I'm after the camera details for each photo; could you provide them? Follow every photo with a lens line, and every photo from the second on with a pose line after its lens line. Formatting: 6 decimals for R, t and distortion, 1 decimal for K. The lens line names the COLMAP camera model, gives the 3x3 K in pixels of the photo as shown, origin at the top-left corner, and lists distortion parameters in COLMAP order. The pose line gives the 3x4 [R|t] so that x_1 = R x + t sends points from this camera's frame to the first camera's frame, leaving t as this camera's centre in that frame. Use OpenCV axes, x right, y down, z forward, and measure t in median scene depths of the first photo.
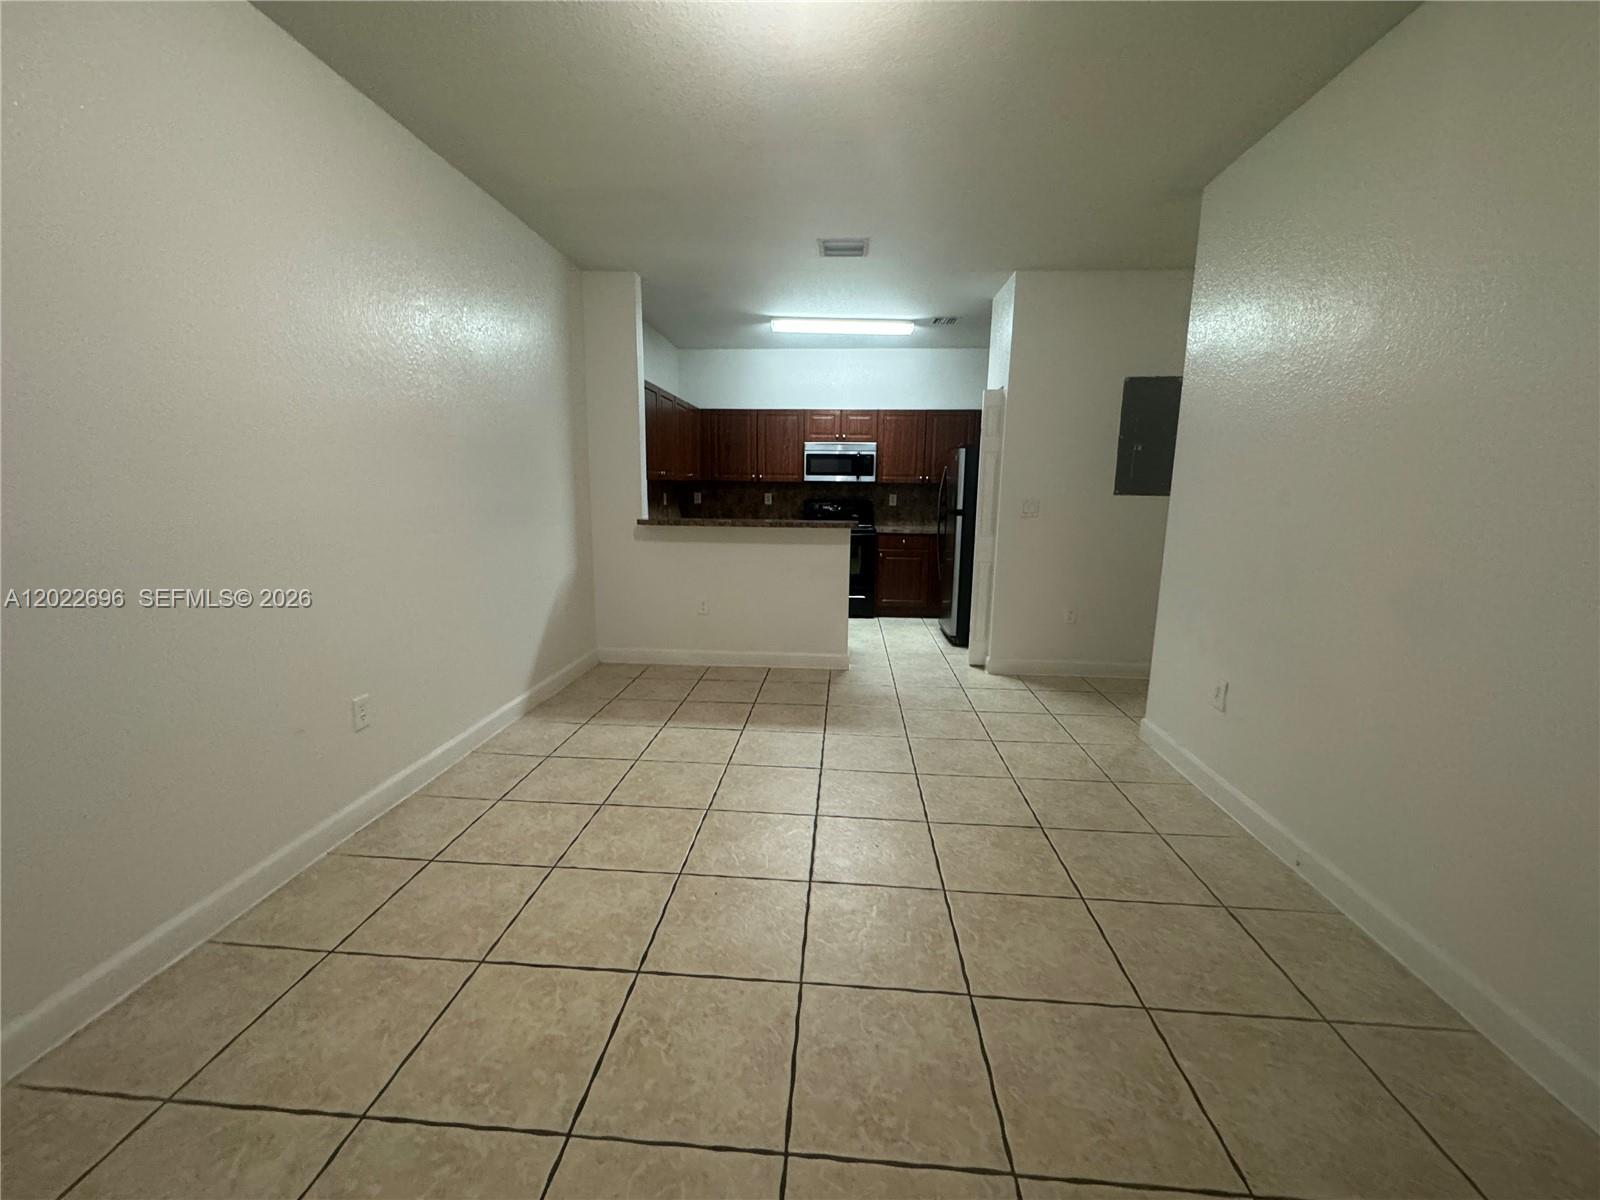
lens RADIAL K [[640.2, 0, 800.0], [0, 640.2, 600.0], [0, 0, 1]] dist [-0.003201, 0.000368]
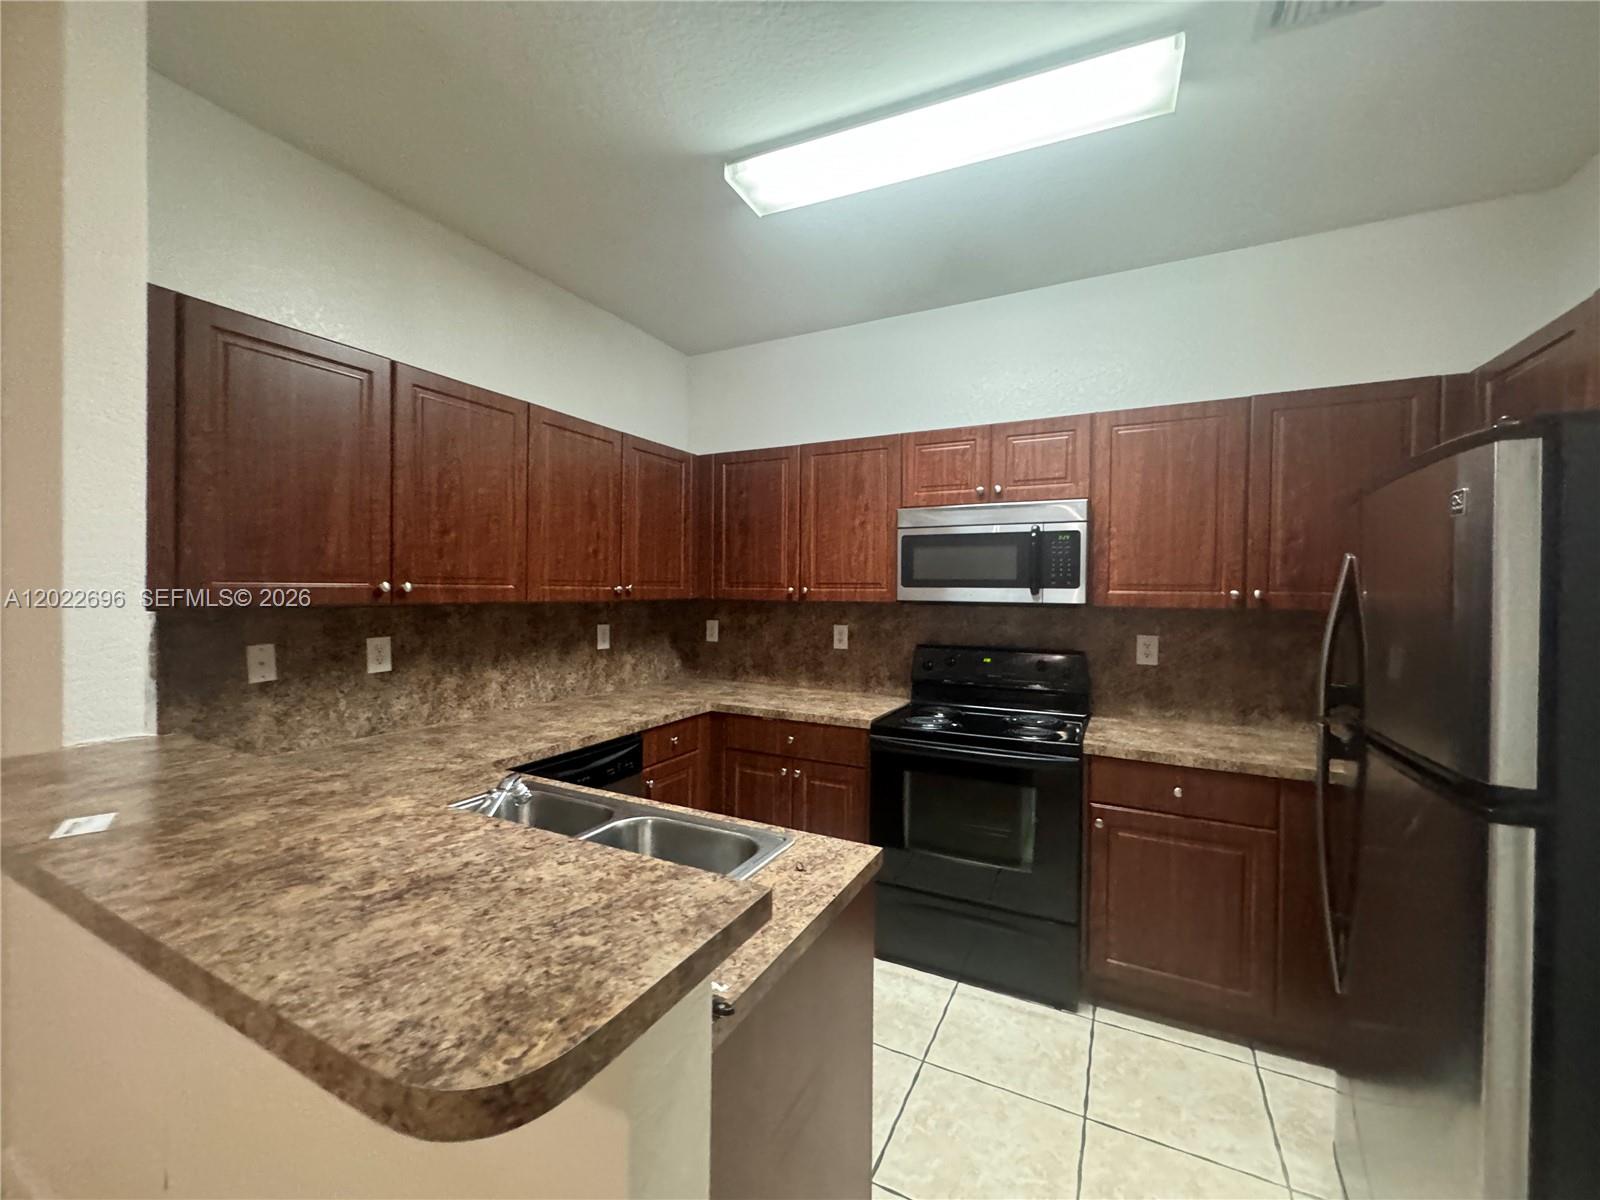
lens RADIAL K [[640.2, 0, 800.0], [0, 640.2, 600.0], [0, 0, 1]] dist [-0.003201, 0.000368]
pose [[0.919827, 0.003042, -0.392312, 0.109421], [-0.065606, 0.987082, -0.146169, -0.121897], [0.386800, 0.160189, 0.908144, 0.600588]]
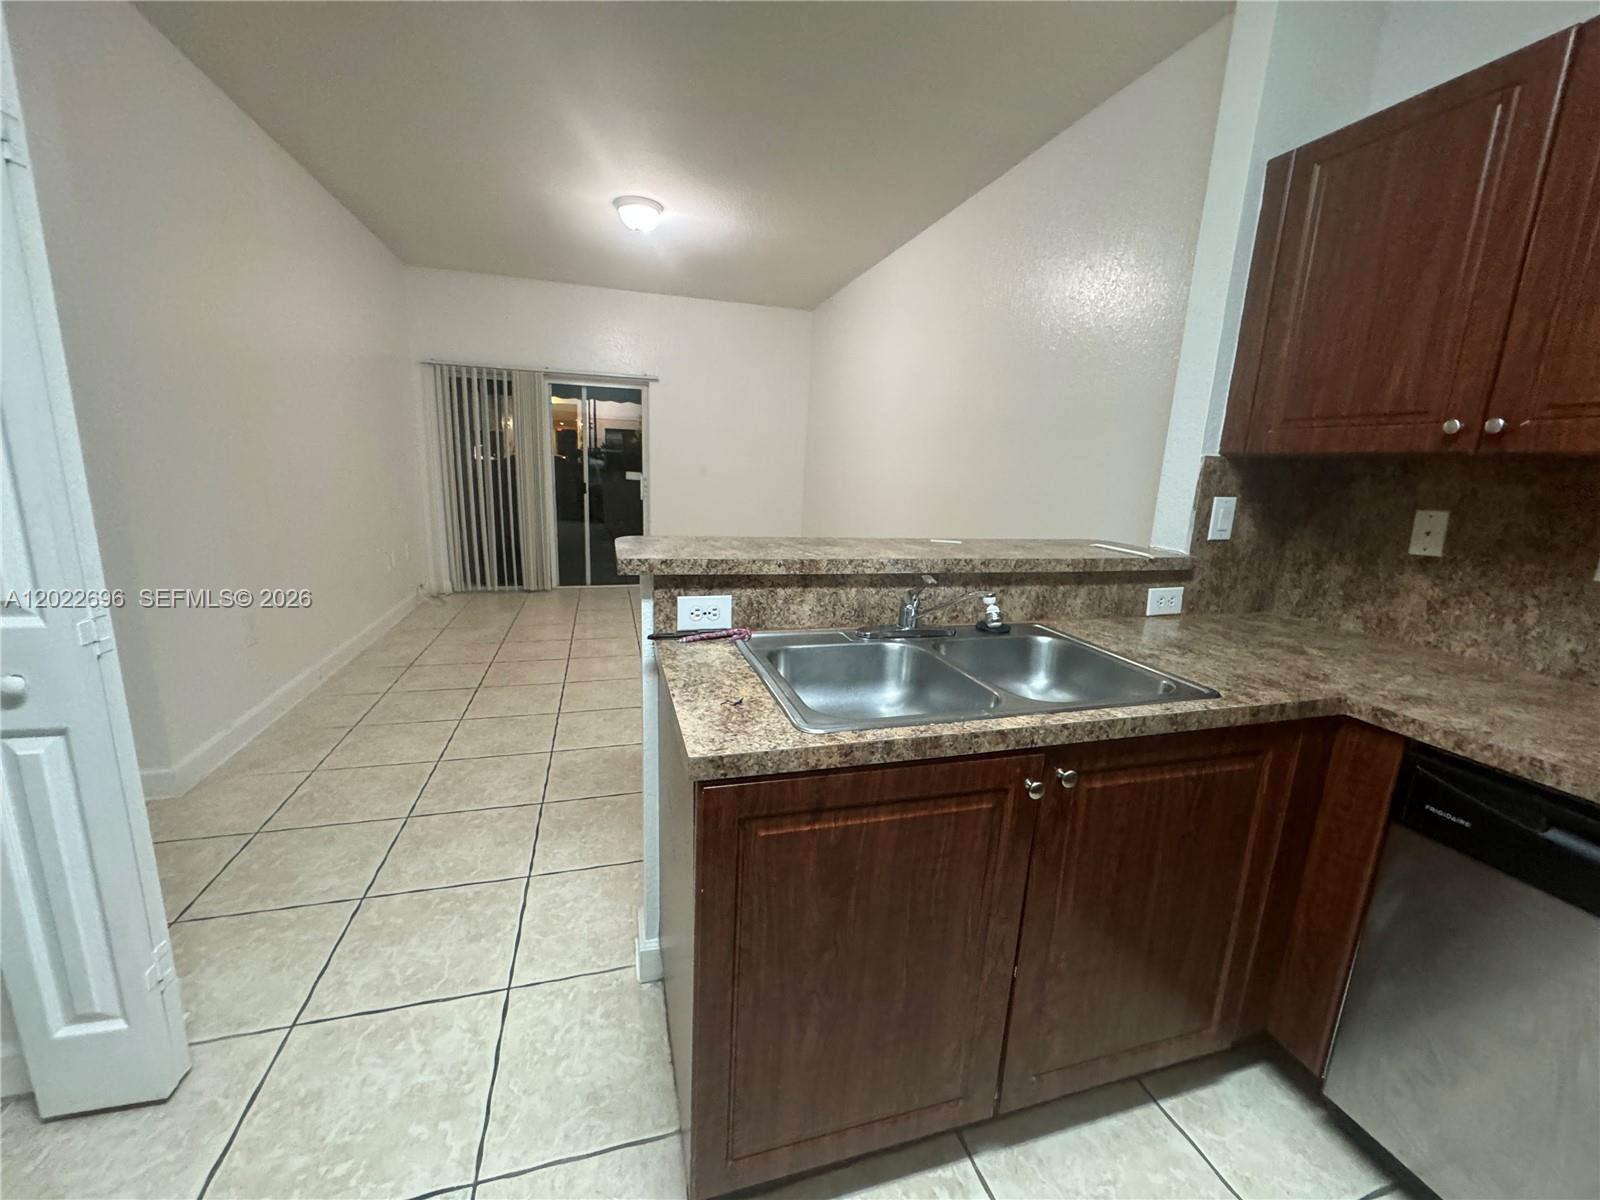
lens RADIAL K [[640.2, 0, 800.0], [0, 640.2, 600.0], [0, 0, 1]] dist [-0.003201, 0.000368]
pose [[-0.933108, 0.023819, -0.358807, 0.081149], [-0.114444, 0.926252, 0.359111, -0.155189], [0.340899, 0.376152, -0.861567, 0.903114]]
